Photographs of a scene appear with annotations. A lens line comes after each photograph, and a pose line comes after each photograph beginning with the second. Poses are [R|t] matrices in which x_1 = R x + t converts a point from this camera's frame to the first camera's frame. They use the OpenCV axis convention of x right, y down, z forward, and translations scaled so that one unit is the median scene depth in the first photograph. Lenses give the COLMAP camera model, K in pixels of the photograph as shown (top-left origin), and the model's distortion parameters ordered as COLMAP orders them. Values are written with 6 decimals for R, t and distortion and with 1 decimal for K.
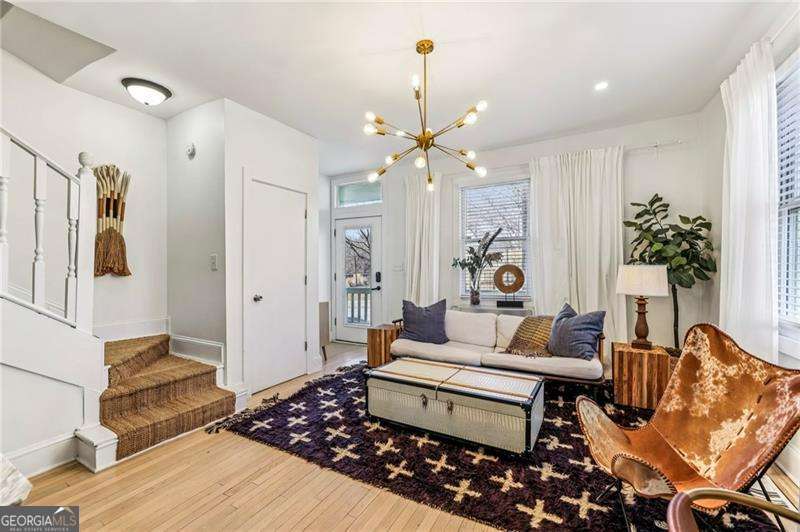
lens RADIAL K [[353.4, 0, 396.0], [0, 353.4, 263.1], [0, 0, 1]] dist [0.000433, 0.000180]
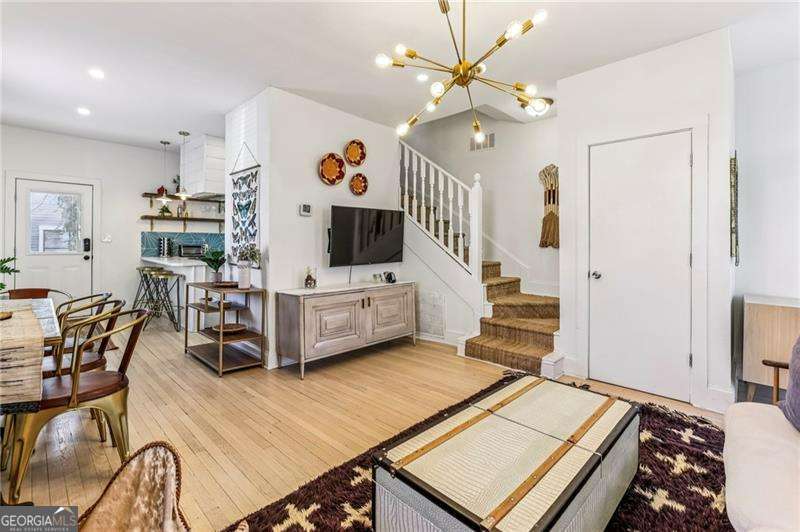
lens RADIAL K [[359.7, 0, 403.6], [0, 359.7, 242.9], [0, 0, 1]] dist [0.000603, 0.000053]
pose [[-0.261434, -0.002194, -0.965219, 0.677402], [0.000163, 0.999997, -0.002318, 0.022233], [0.965221, -0.000764, -0.261433, 0.845962]]
